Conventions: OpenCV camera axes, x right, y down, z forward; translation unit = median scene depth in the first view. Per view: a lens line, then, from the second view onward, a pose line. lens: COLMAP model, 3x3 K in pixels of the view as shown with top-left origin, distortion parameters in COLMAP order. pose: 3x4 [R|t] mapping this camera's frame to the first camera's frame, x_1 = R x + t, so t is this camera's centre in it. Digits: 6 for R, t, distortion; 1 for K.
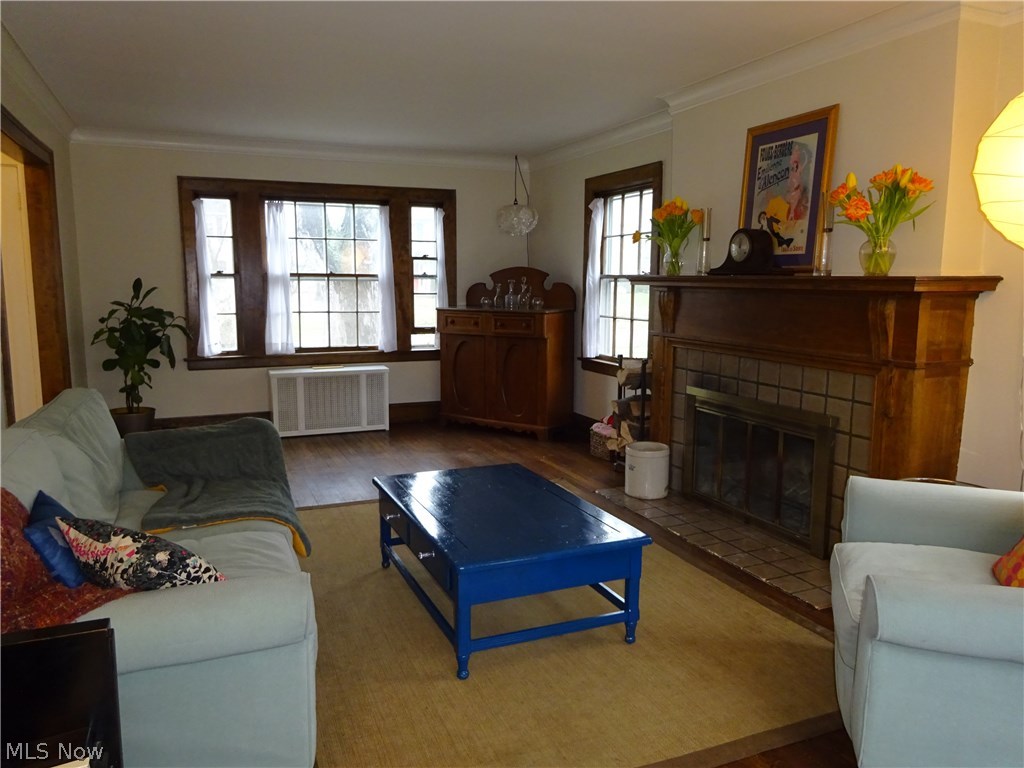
lens RADIAL K [[725.4, 0, 513.4], [0, 725.4, 383.2], [0, 0, 1]] dist [-0.014772, 0.002672]
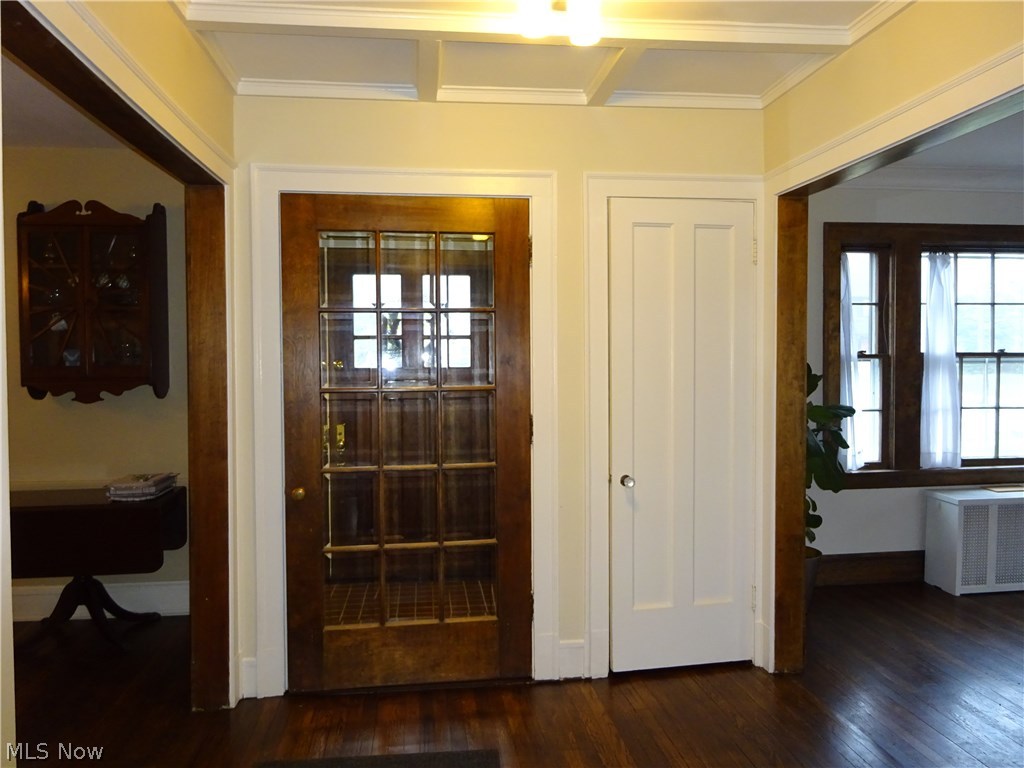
lens RADIAL K [[725.4, 0, 505.5], [0, 725.4, 380.9], [0, 0, 1]] dist [-0.014772, 0.002672]
pose [[0.962109, -0.000039, -0.272664, -0.202600], [-0.030062, 0.993888, -0.106219, -0.014154], [0.271002, 0.110392, 0.956228, 0.082033]]
